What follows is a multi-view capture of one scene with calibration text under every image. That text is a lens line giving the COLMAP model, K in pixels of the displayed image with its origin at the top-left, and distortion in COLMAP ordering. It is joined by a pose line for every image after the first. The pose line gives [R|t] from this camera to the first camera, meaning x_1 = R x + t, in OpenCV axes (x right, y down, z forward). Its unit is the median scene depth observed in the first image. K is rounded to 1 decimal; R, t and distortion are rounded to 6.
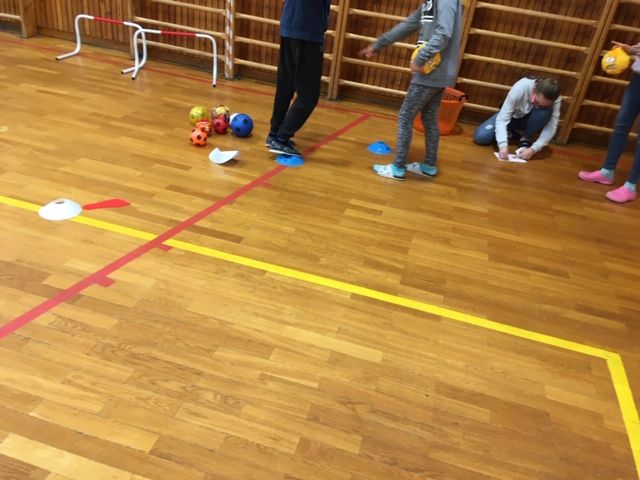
lens RADIAL K [[545.4, 0, 320.0], [0, 545.4, 240.0], [0, 0, 1]] dist [0.127154, -0.185075]
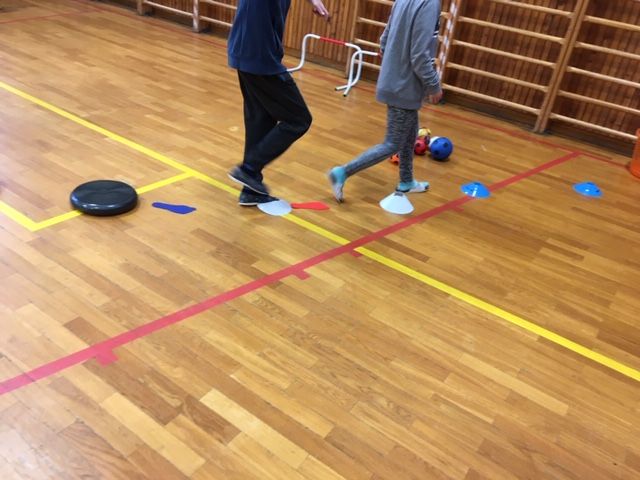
lens RADIAL K [[545.4, 0, 320.0], [0, 545.4, 240.0], [0, 0, 1]] dist [0.127154, -0.185075]
pose [[0.941761, 0.166780, -0.292013, -0.042449], [-0.178347, 0.983878, -0.013249, 0.013672], [0.285095, 0.064557, 0.956323, -0.027179]]
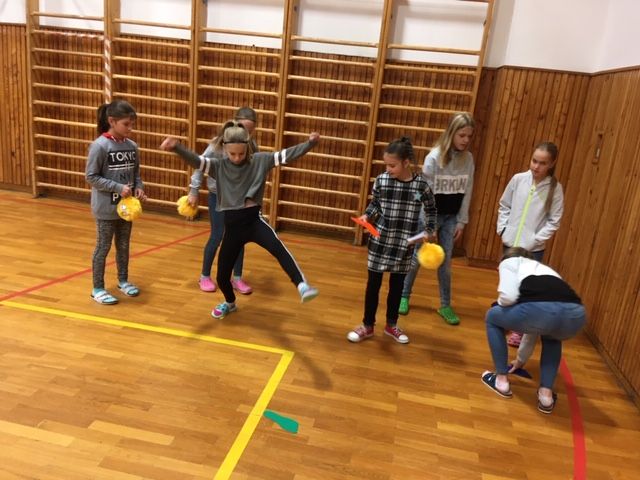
lens RADIAL K [[545.4, 0, 320.0], [0, 545.4, 240.0], [0, 0, 1]] dist [0.127154, -0.185075]
pose [[0.997149, -0.040497, 0.063676, 0.460516], [0.055584, 0.964865, -0.256801, 0.263806], [-0.051039, 0.259608, 0.964364, -0.477903]]
